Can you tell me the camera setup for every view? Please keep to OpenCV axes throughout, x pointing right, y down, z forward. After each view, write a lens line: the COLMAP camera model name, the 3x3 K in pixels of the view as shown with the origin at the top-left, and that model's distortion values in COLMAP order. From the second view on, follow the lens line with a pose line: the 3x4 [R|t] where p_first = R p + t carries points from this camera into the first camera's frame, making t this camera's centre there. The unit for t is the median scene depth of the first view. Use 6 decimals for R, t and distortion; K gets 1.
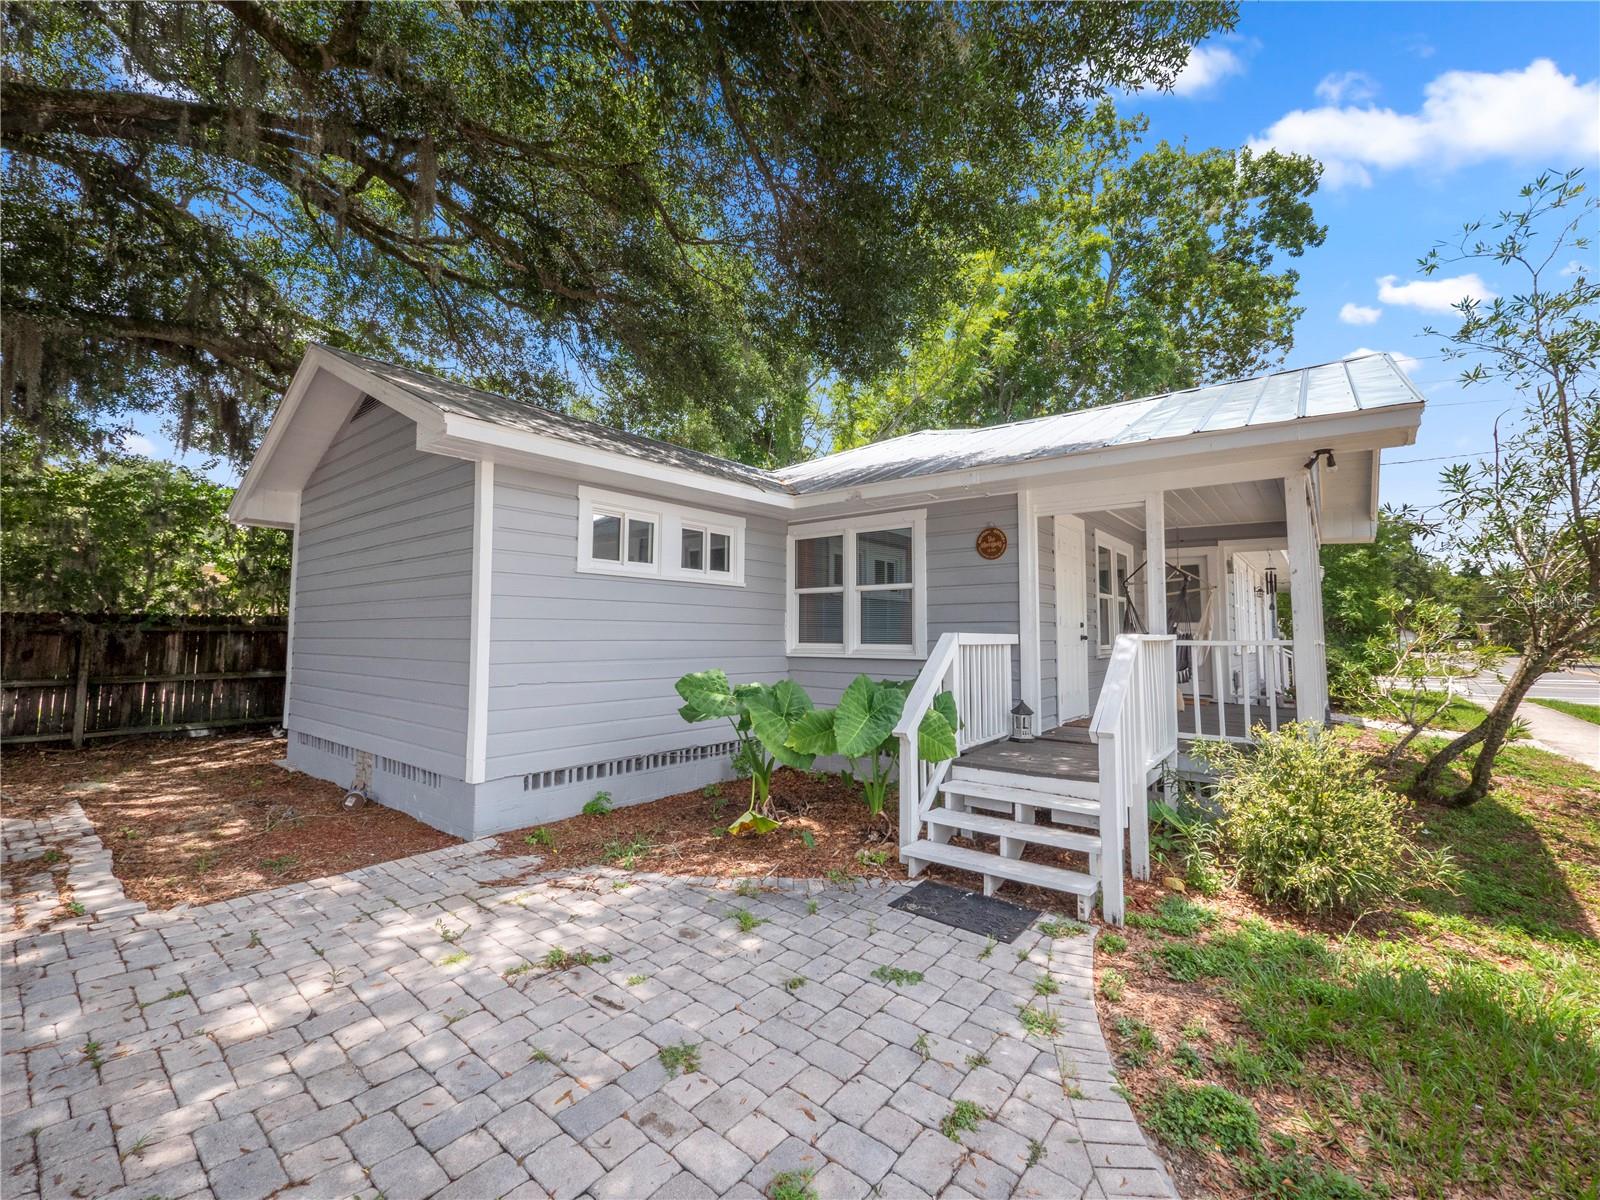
lens RADIAL K [[674.9, 0, 796.2], [0, 674.9, 598.1], [0, 0, 1]] dist [0.001424, -0.000912]
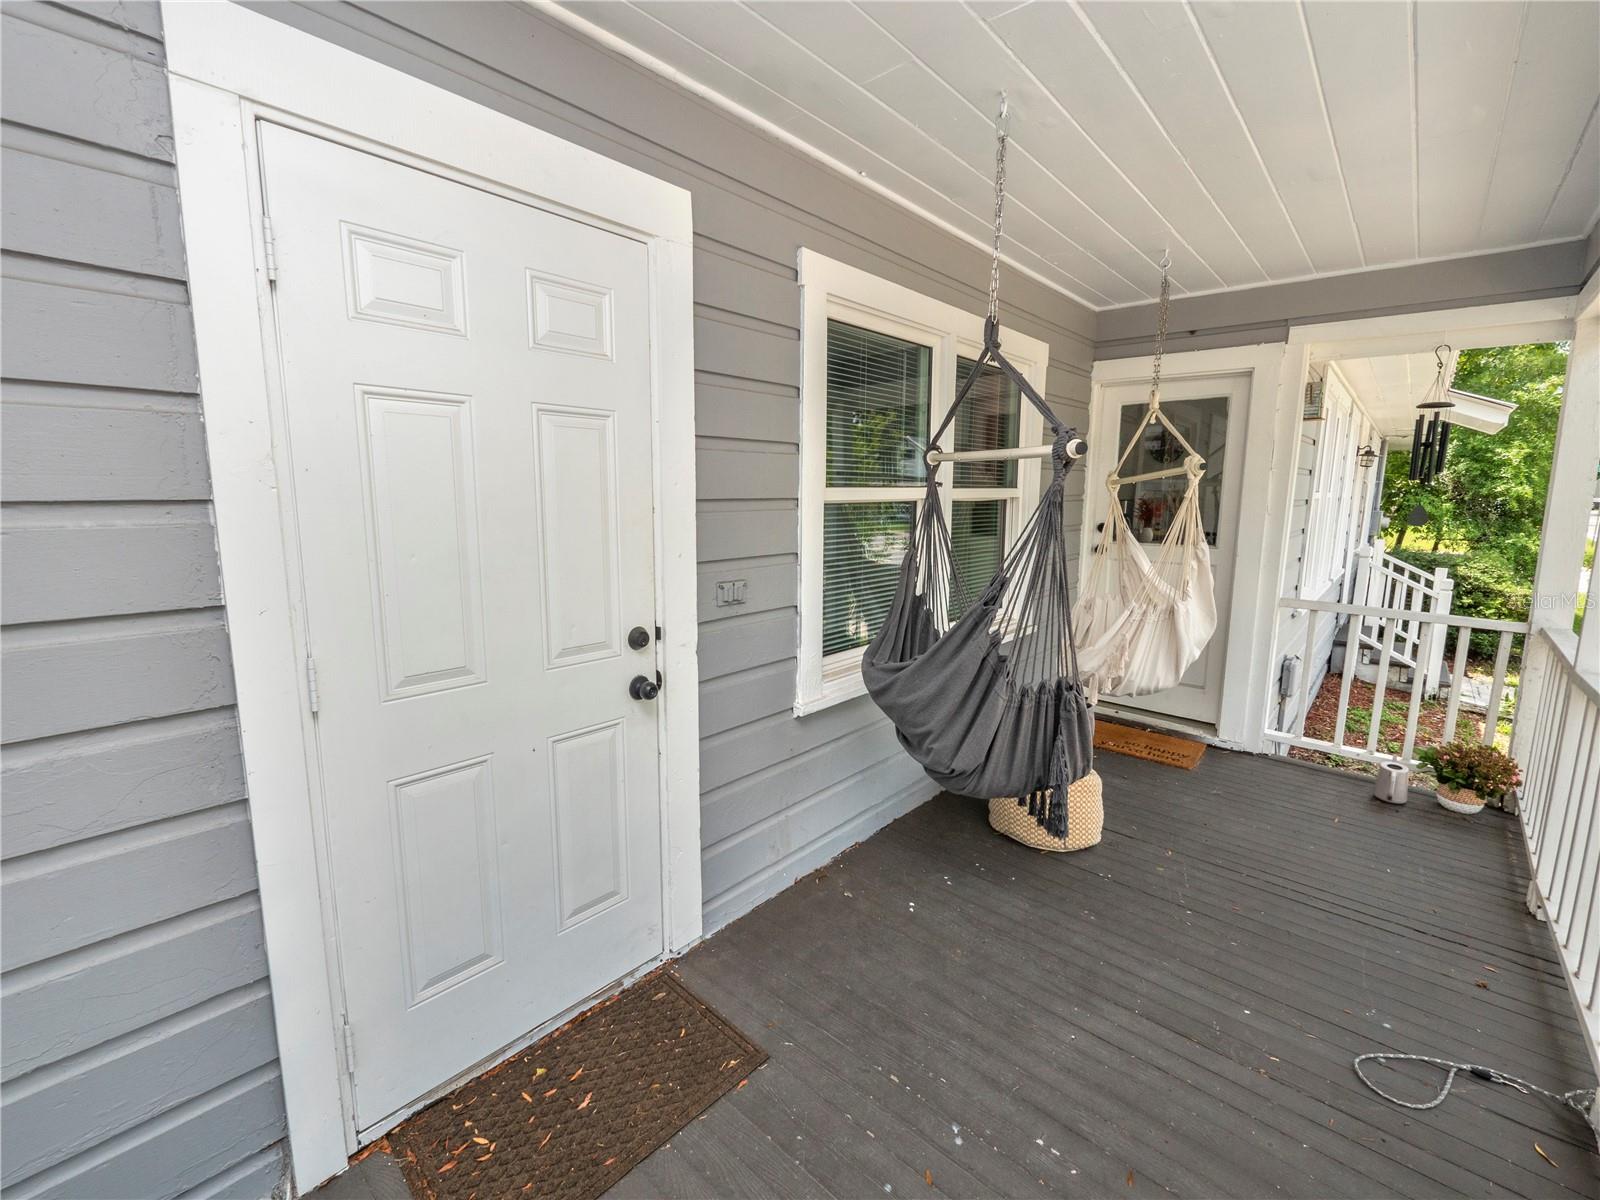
lens RADIAL K [[674.9, 0, 794.5], [0, 674.9, 590.2], [0, 0, 1]] dist [0.001424, -0.000912]
pose [[0.997757, 0.012978, -0.065669, 0.551363], [0.001011, 0.977993, 0.208633, -0.032325], [0.066932, -0.208232, 0.975787, 0.858902]]
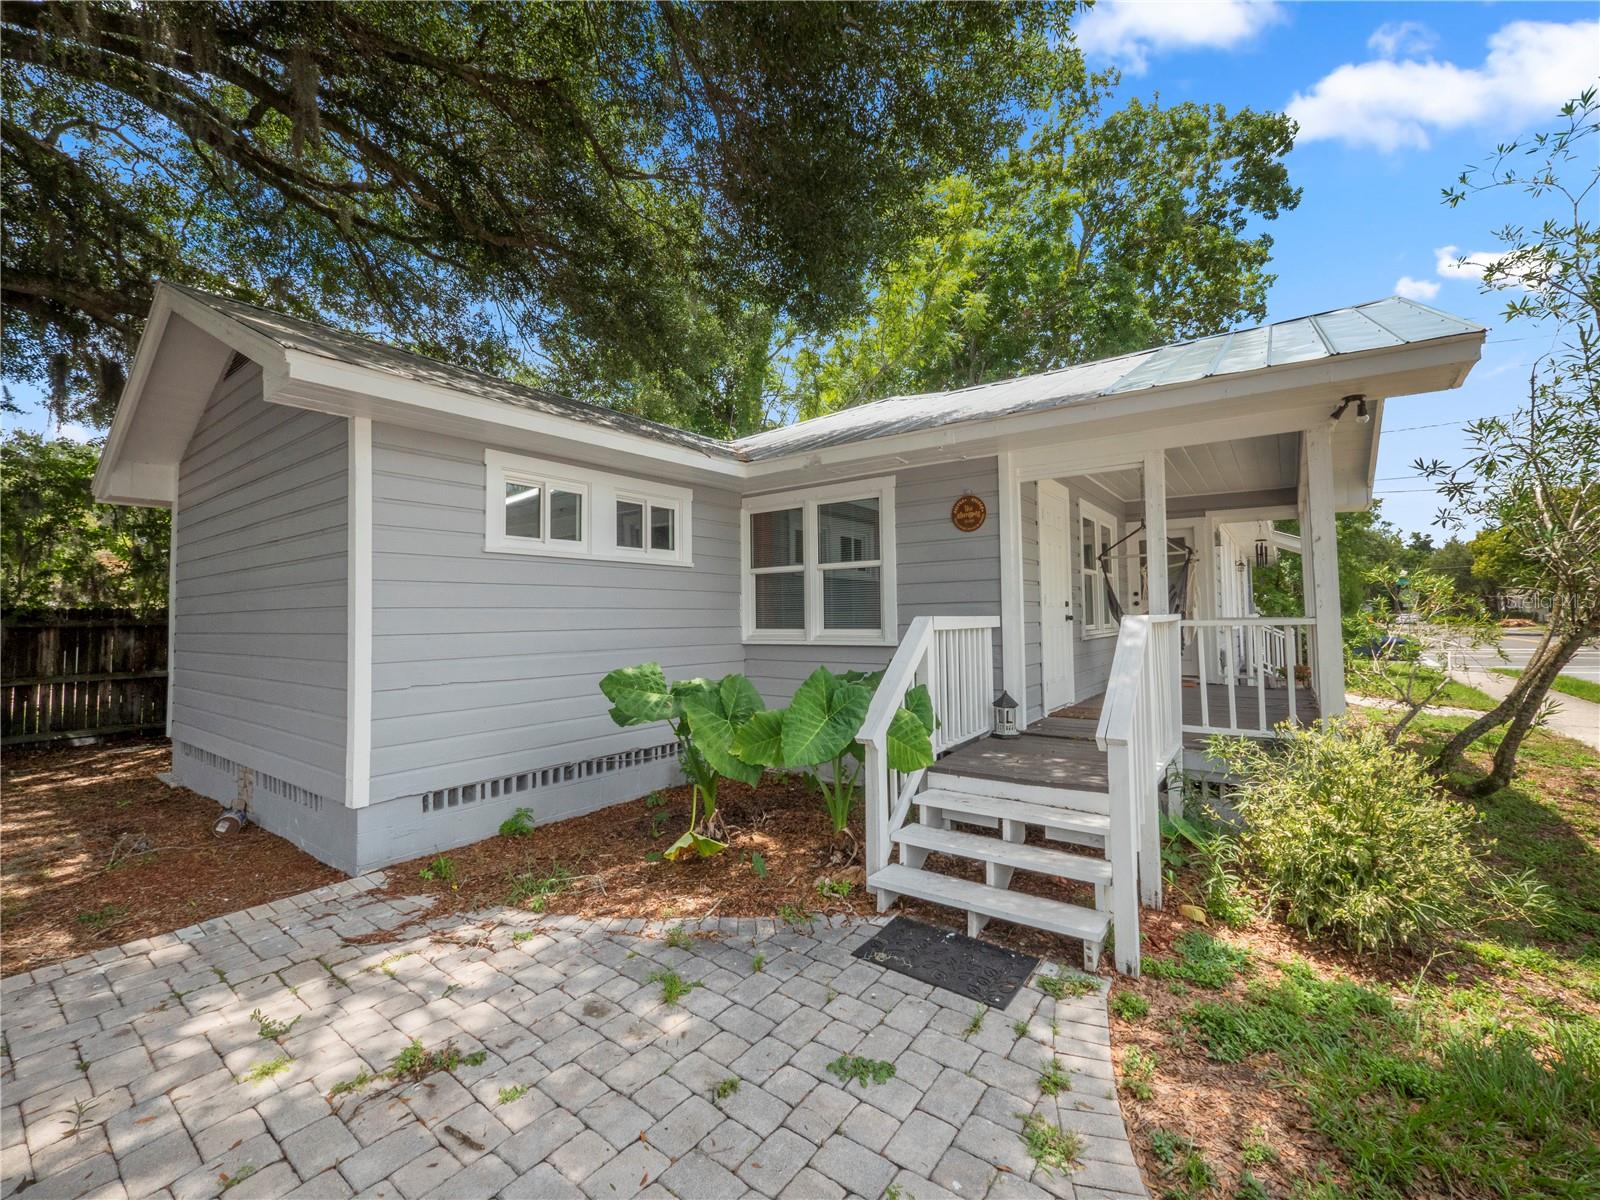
lens RADIAL K [[674.9, 0, 801.6], [0, 674.9, 594.4], [0, 0, 1]] dist [0.001424, -0.000912]
pose [[0.998691, -0.015885, 0.048617, 0.027951], [0.014821, 0.999645, 0.022160, 0.002274], [-0.048952, -0.021411, 0.998572, 0.130985]]
